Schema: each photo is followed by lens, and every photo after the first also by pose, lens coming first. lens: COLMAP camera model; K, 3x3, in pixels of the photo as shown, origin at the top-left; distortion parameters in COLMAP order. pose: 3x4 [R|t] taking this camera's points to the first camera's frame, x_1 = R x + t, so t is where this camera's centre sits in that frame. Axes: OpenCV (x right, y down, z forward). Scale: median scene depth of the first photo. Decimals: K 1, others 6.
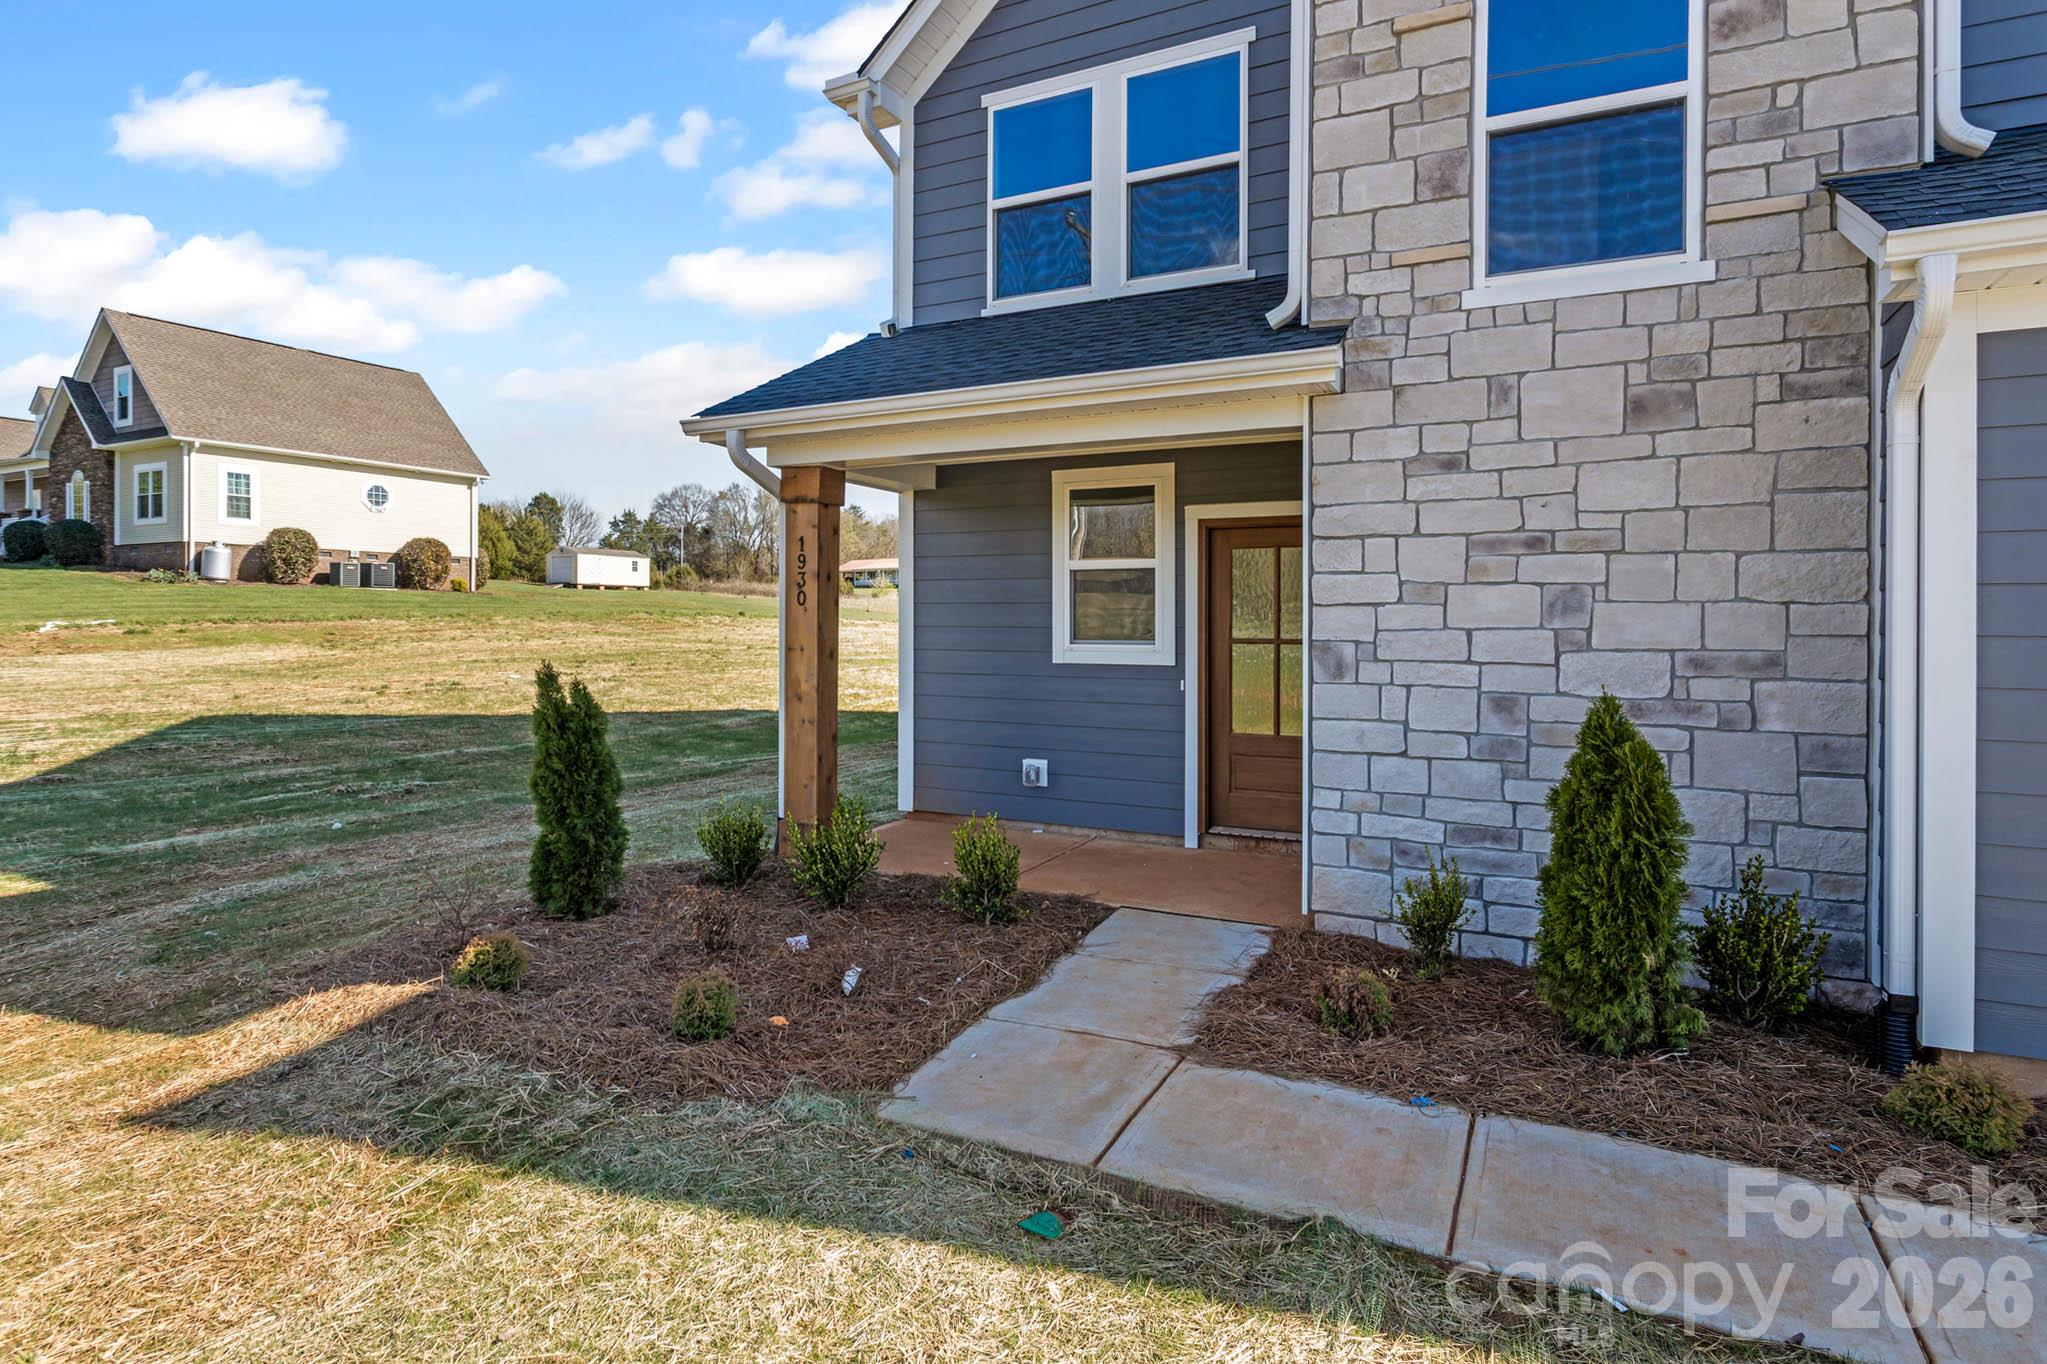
lens RADIAL K [[1107.3, 0, 1010.9], [0, 1107.3, 659.2], [0, 0, 1]] dist [-0.000487, -0.000030]
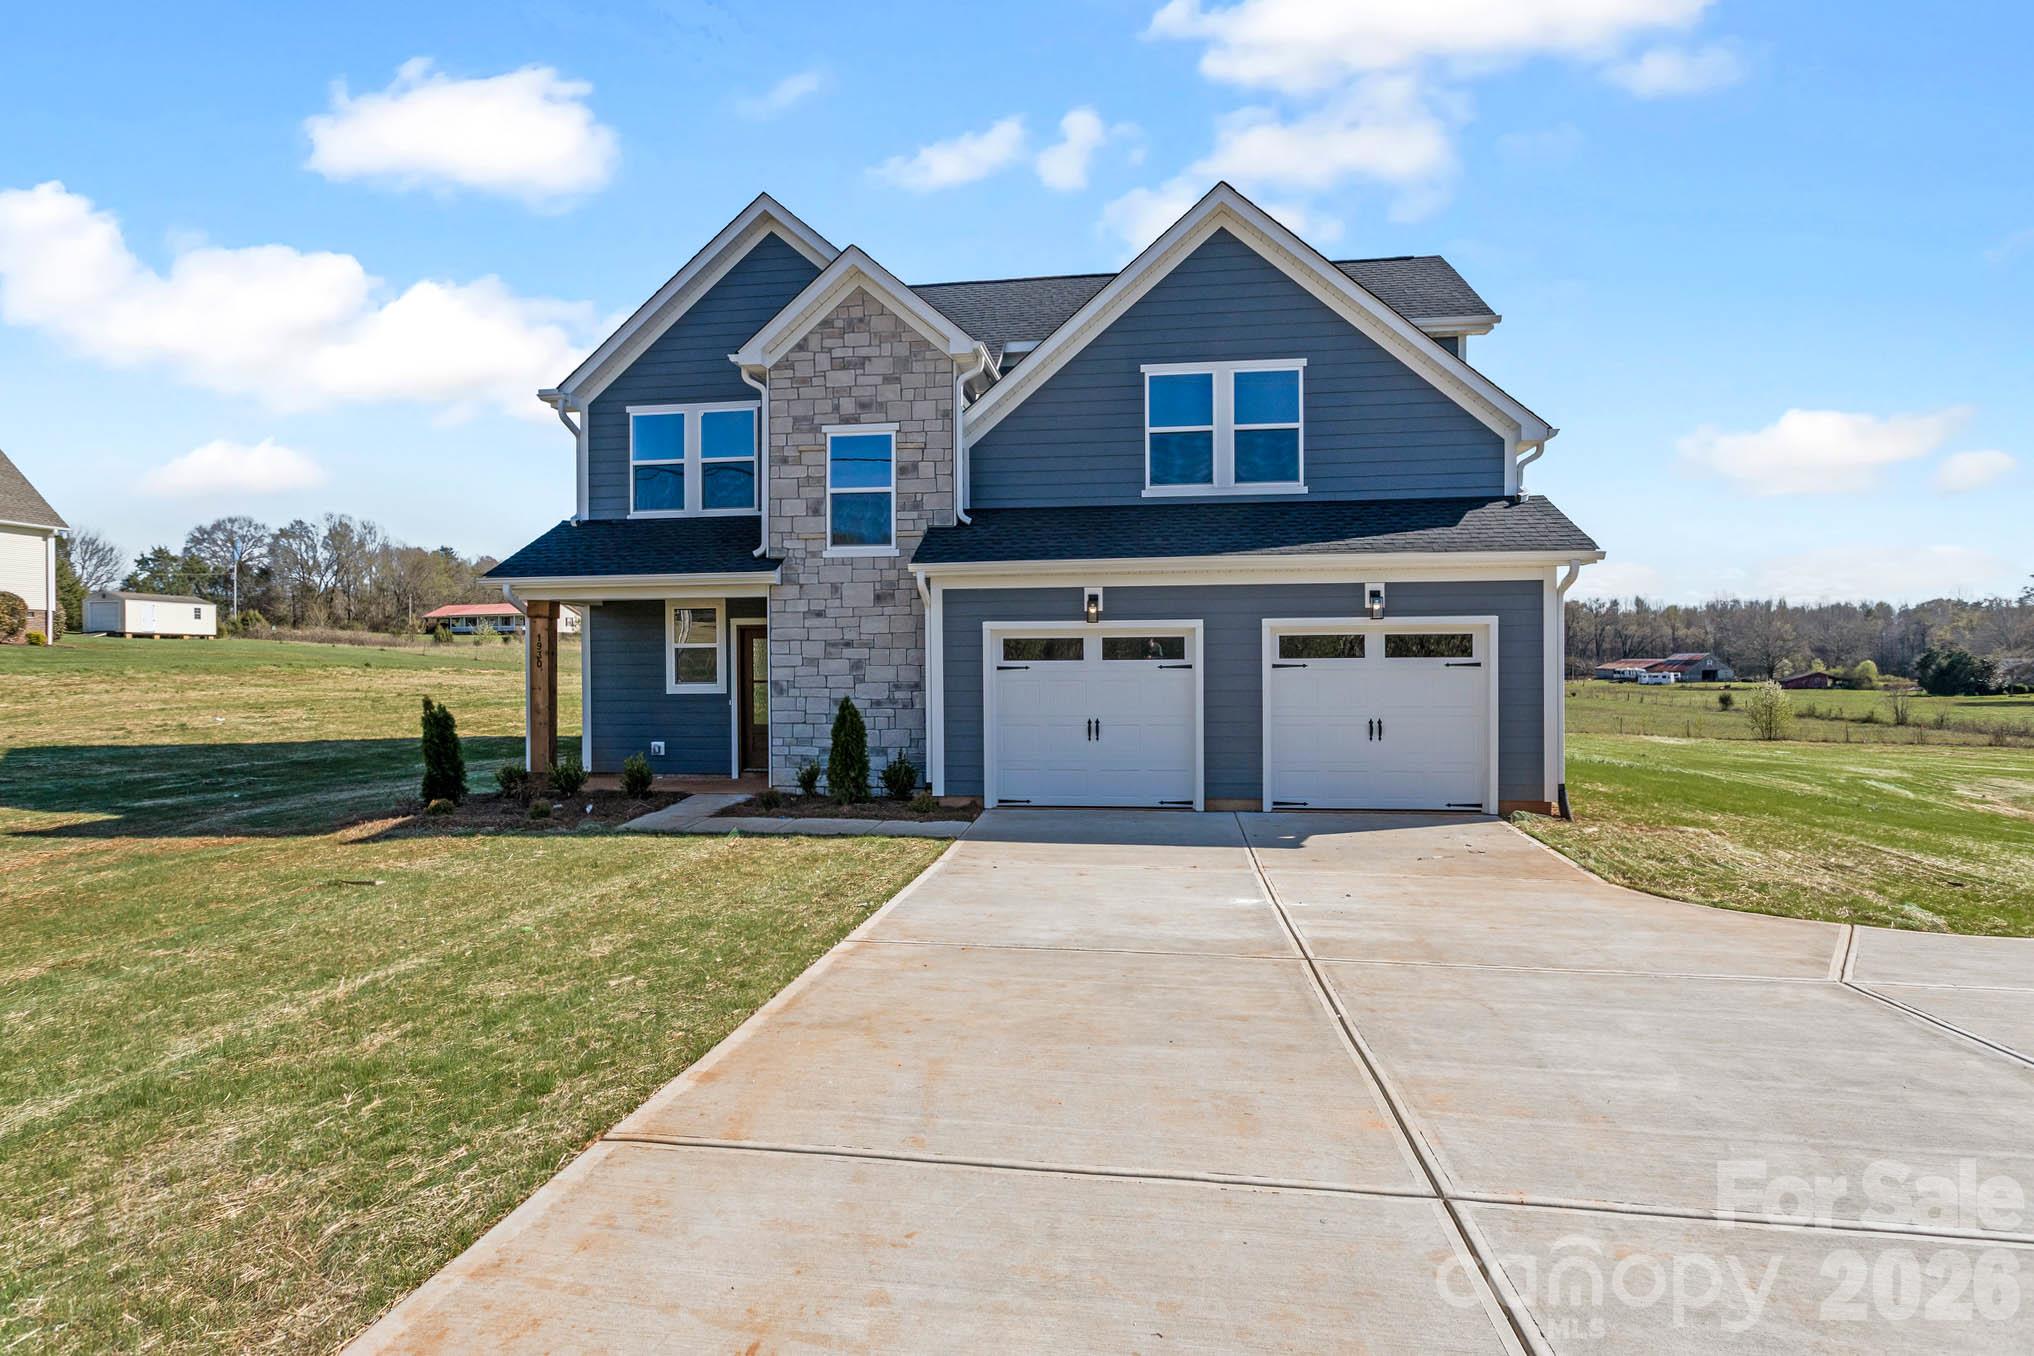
lens RADIAL K [[1100.3, 0, 1004.5], [0, 1100.3, 655.3], [0, 0, 1]] dist [-0.000487, -0.000030]
pose [[0.944354, -0.007825, 0.328837, -0.040521], [0.021854, 0.999001, -0.038989, 0.025793], [-0.328203, 0.044006, 0.943582, -1.130376]]
